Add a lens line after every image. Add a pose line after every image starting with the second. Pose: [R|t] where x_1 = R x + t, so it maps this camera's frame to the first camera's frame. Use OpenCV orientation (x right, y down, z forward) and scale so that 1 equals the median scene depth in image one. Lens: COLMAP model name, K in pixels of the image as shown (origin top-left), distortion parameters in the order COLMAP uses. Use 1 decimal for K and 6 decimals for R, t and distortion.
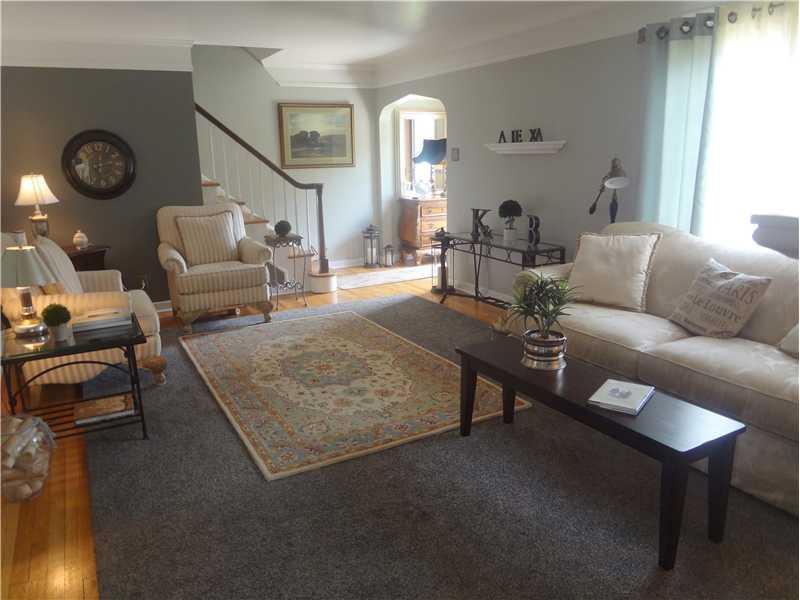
lens RADIAL K [[588.3, 0, 400.0], [0, 588.3, 300.0], [0, 0, 1]] dist [-0.055559, -0.003869]
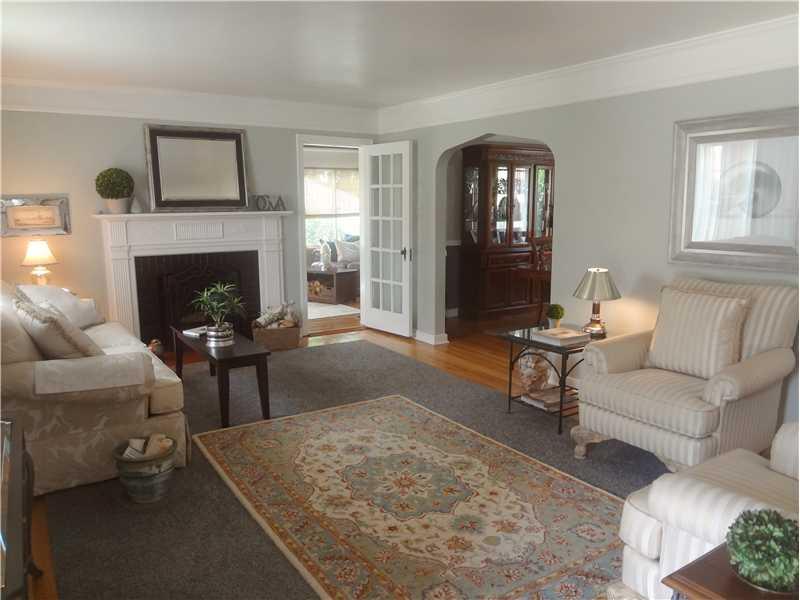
lens RADIAL K [[588.3, 0, 400.0], [0, 588.3, 300.0], [0, 0, 1]] dist [-0.055559, -0.003869]
pose [[-0.996677, 0.032672, -0.074612, -0.079211], [0.000815, 0.919979, 0.391967, -0.427566], [0.081447, 0.390604, -0.916949, 1.715019]]
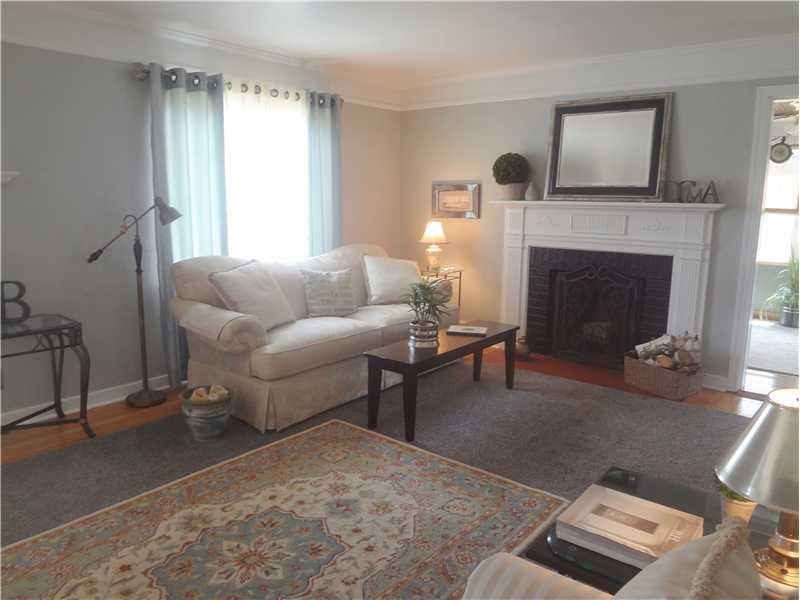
lens RADIAL K [[588.3, 0, 400.0], [0, 588.3, 300.0], [0, 0, 1]] dist [-0.055559, -0.003869]
pose [[-0.378764, -0.143028, 0.914375, -0.695392], [0.216019, 0.947034, 0.237618, -0.233912], [-0.899930, 0.287524, -0.327805, 1.052405]]
